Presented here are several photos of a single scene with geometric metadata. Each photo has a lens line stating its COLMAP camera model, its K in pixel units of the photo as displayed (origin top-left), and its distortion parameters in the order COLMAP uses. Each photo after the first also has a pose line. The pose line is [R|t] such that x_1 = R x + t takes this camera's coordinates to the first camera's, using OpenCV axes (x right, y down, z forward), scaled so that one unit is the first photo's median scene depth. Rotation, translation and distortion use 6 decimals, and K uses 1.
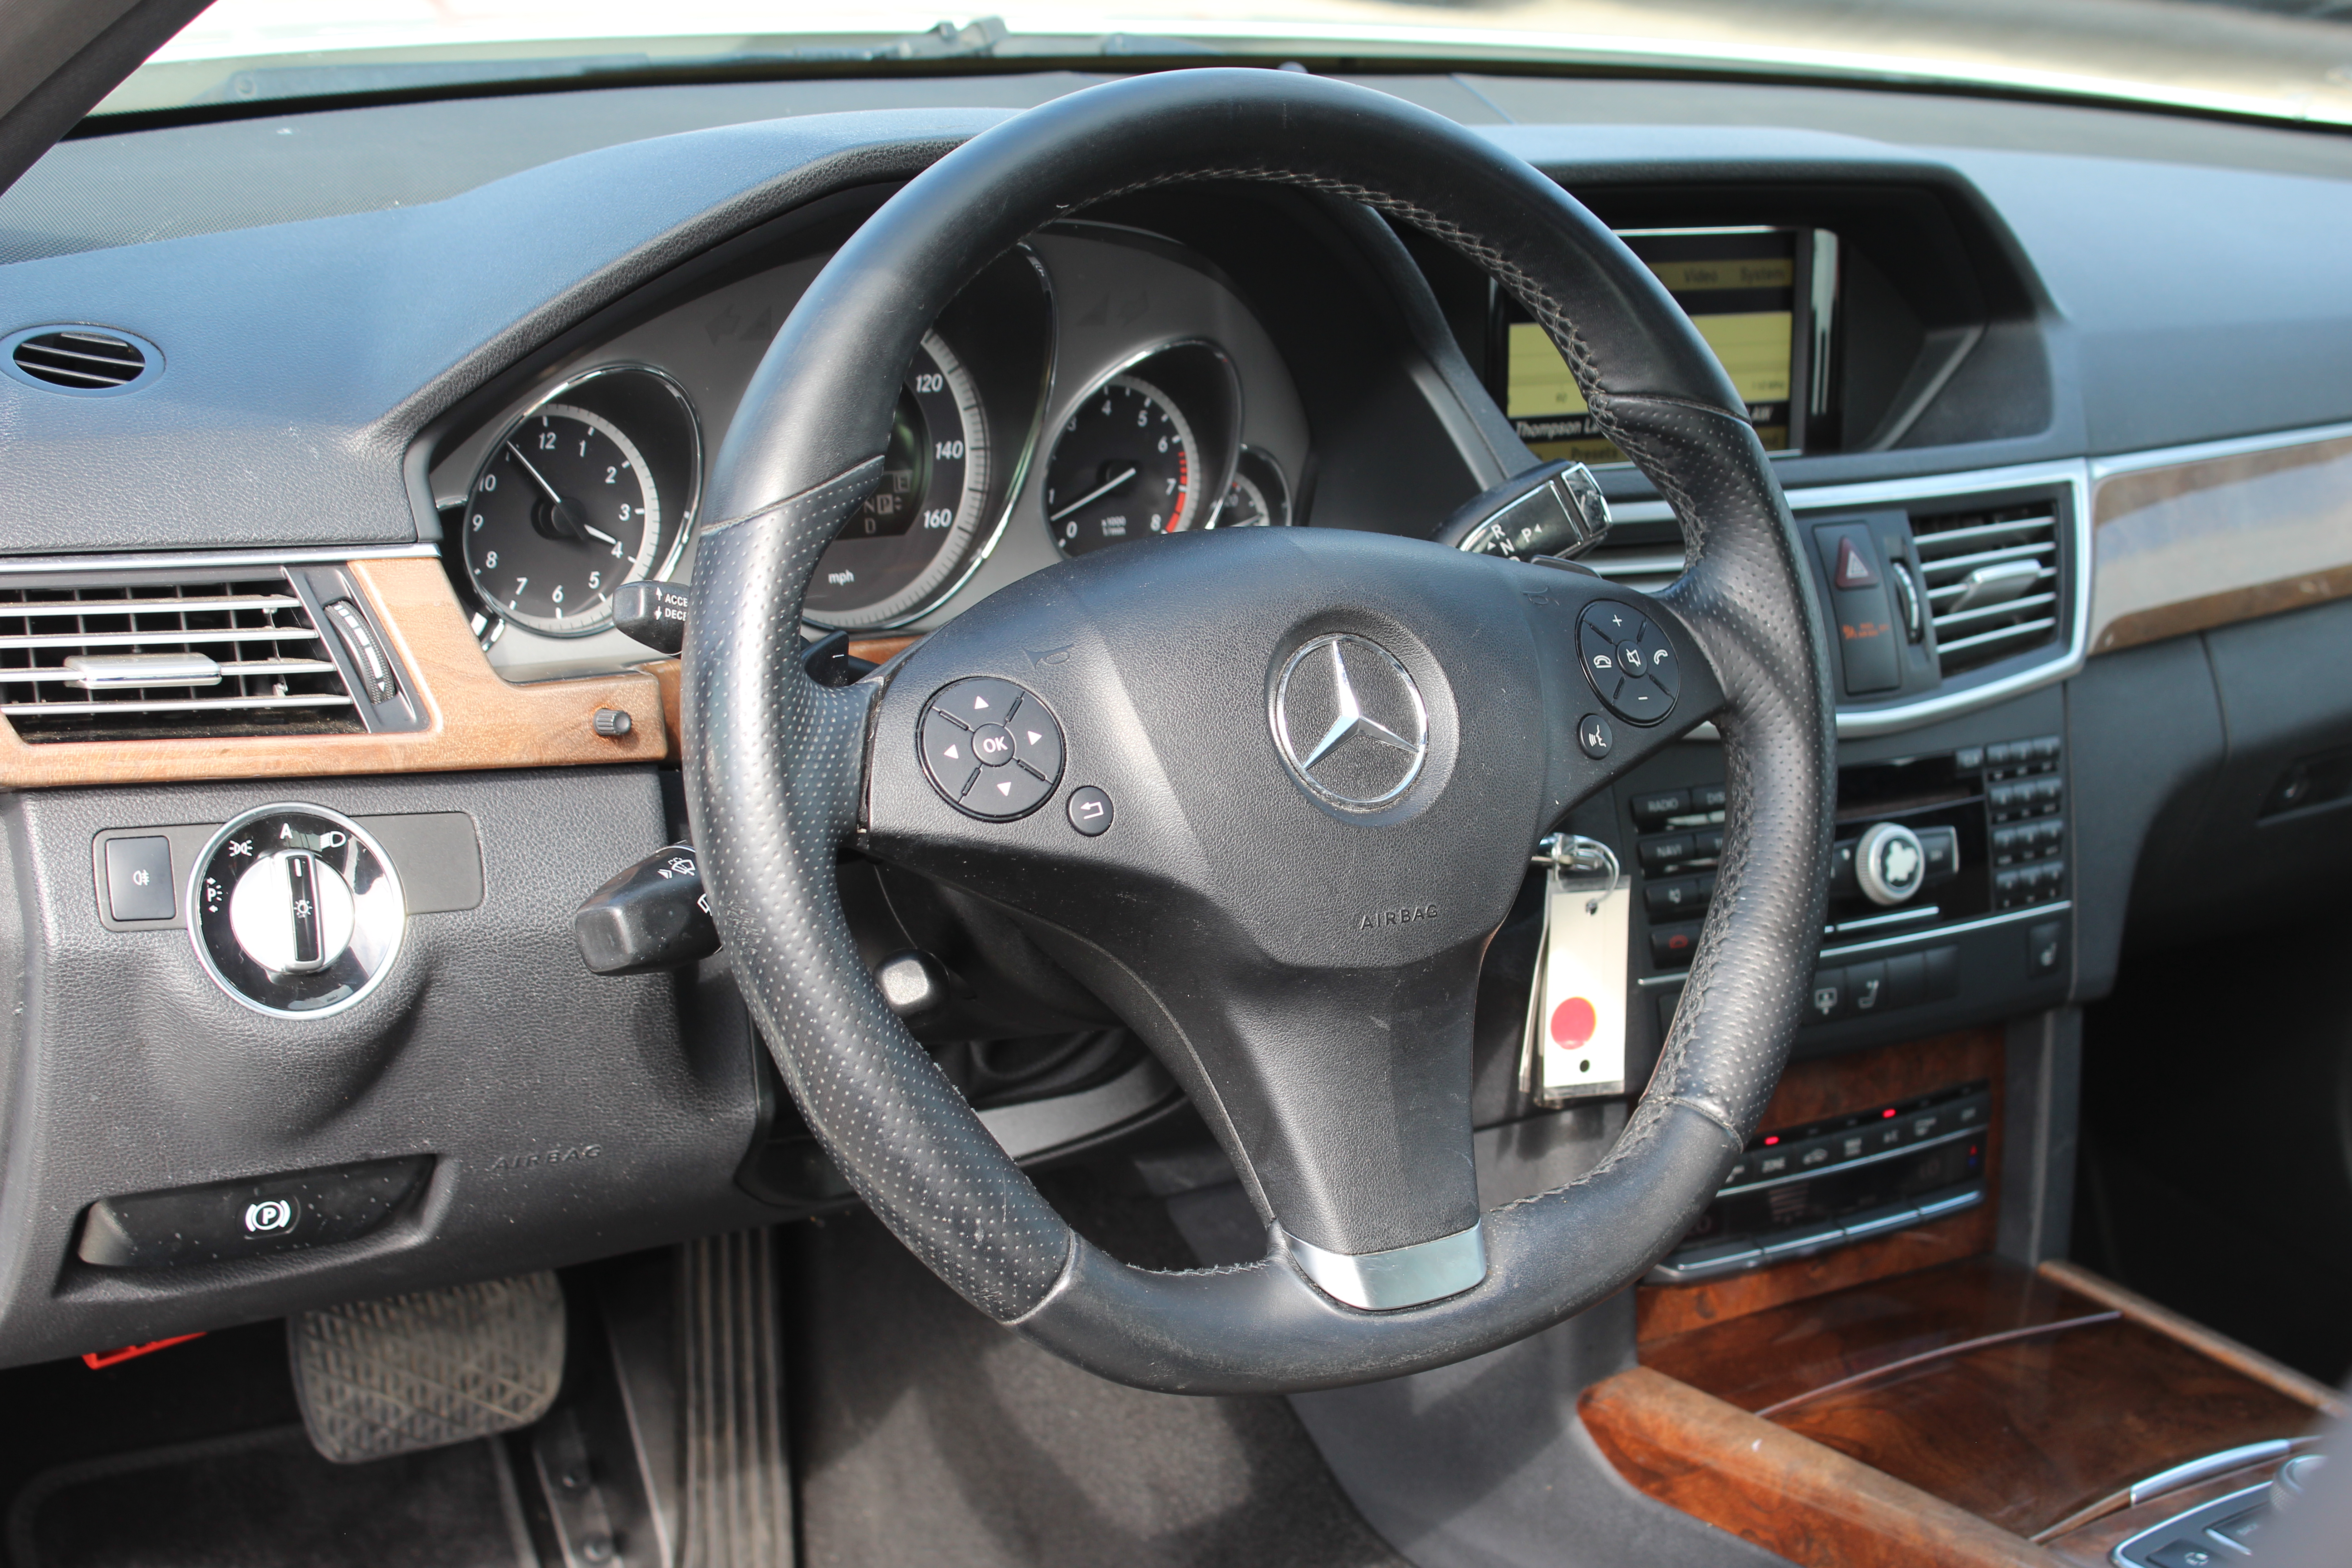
lens RADIAL K [[3683.1, 0, 1176.8], [0, 3683.1, 797.8], [0, 0, 1]] dist [-0.007813, 0.000000]
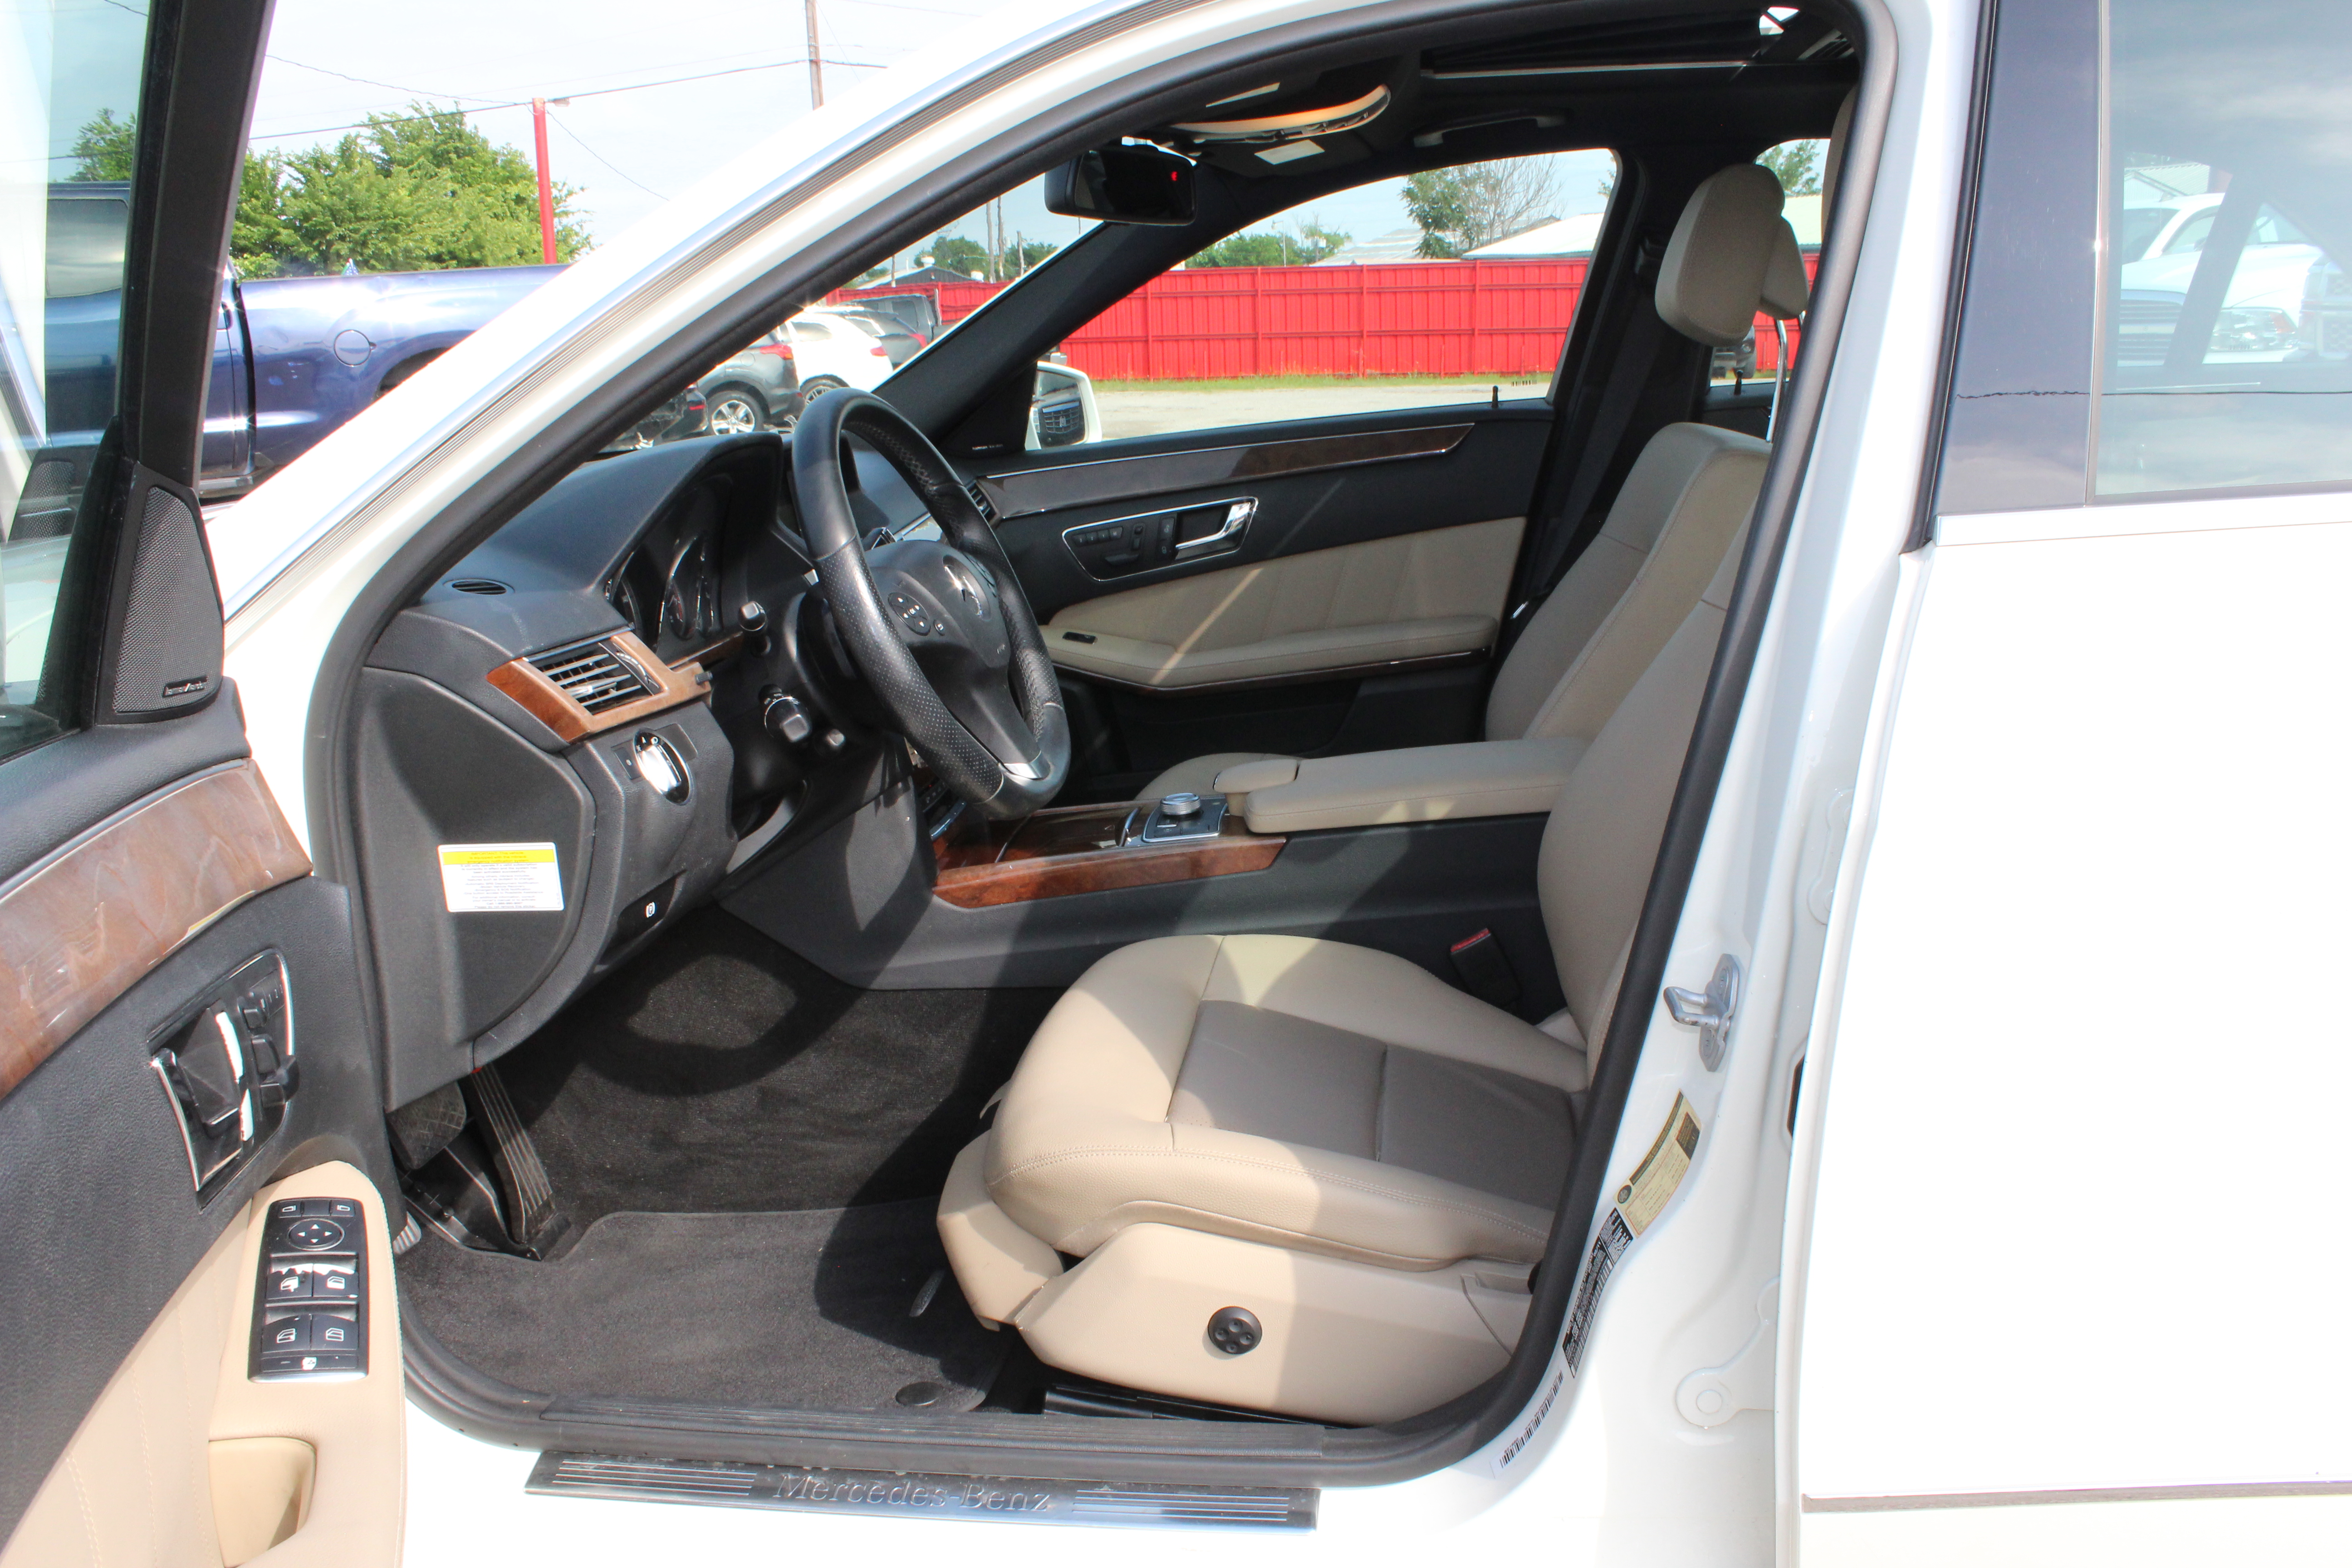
lens RADIAL K [[1960.4, 0, 1162.1], [0, 1960.4, 783.1], [0, 0, 1]] dist [-0.154979, 0.119245]
pose [[0.649842, -0.292423, 0.701566, -0.768713], [0.346440, 0.935528, 0.069043, 0.054748], [-0.676524, 0.198184, 0.709252, -0.124929]]
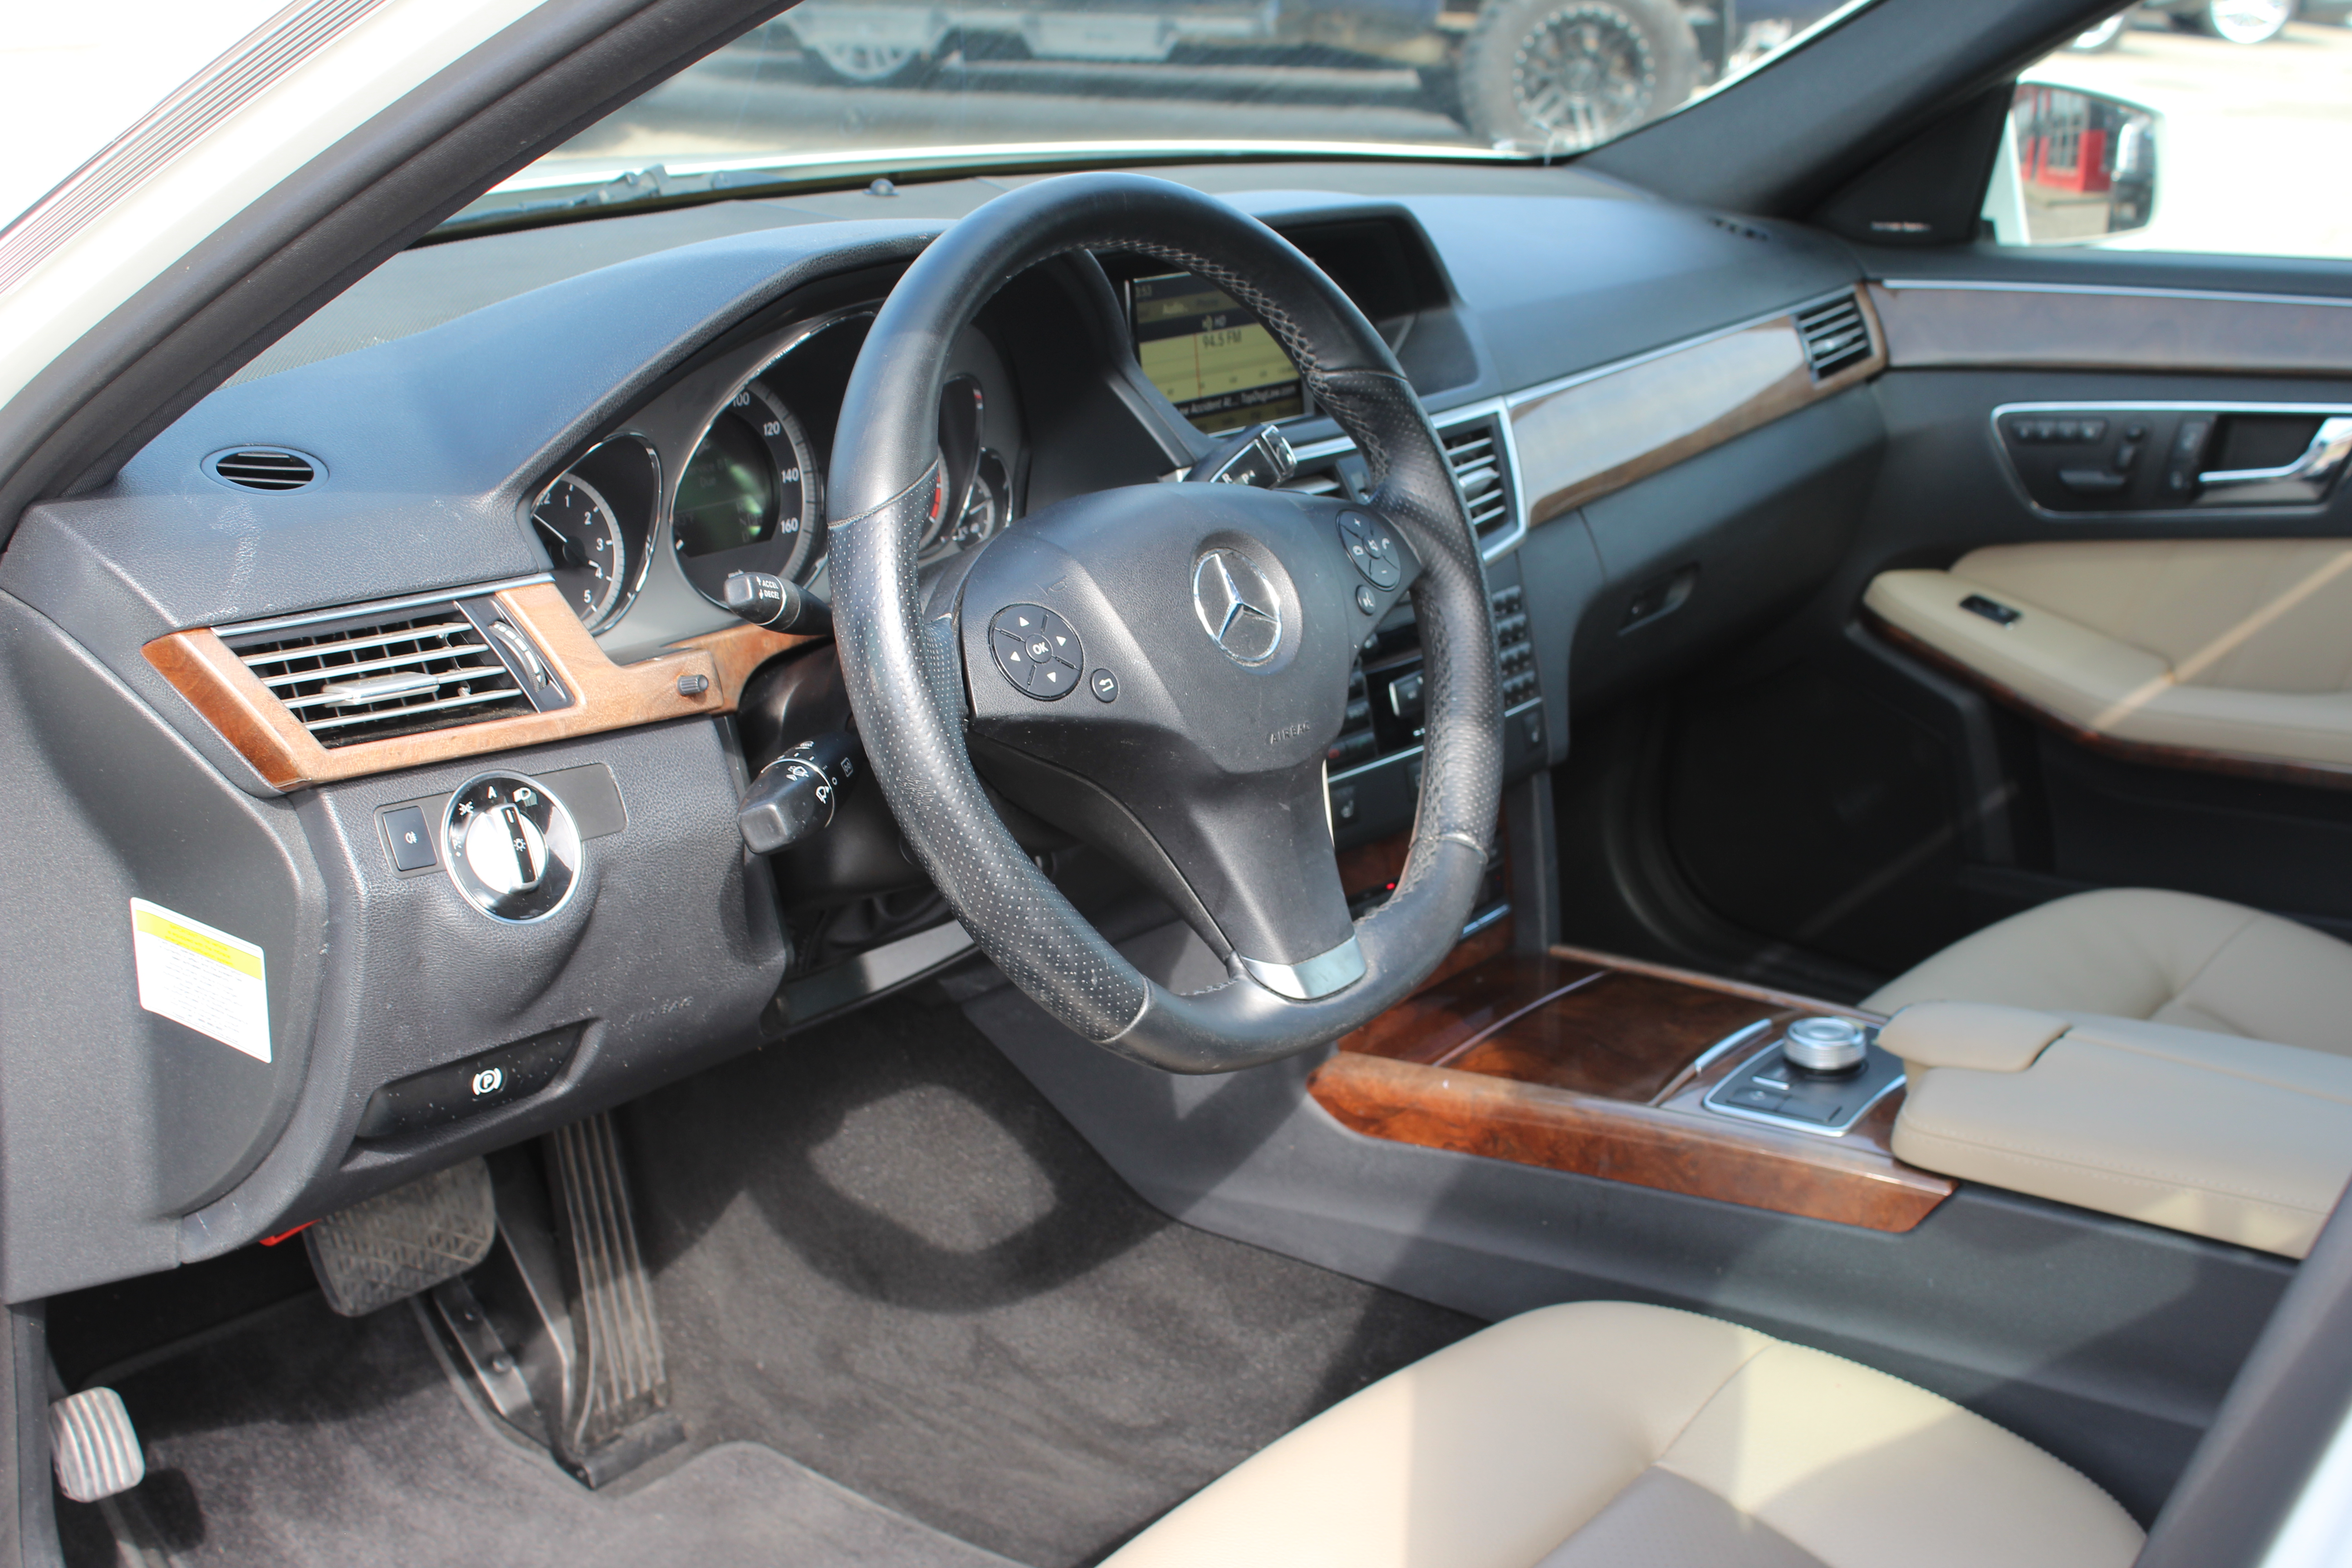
lens RADIAL K [[2987.4, 0, 1181.4], [0, 2987.4, 795.9], [0, 0, 1]] dist [-0.064624, 0.000000]
pose [[0.949262, -0.148197, 0.277378, -0.250992], [0.145865, 0.988875, 0.029147, 0.012817], [-0.278611, 0.012791, 0.960319, -0.107692]]
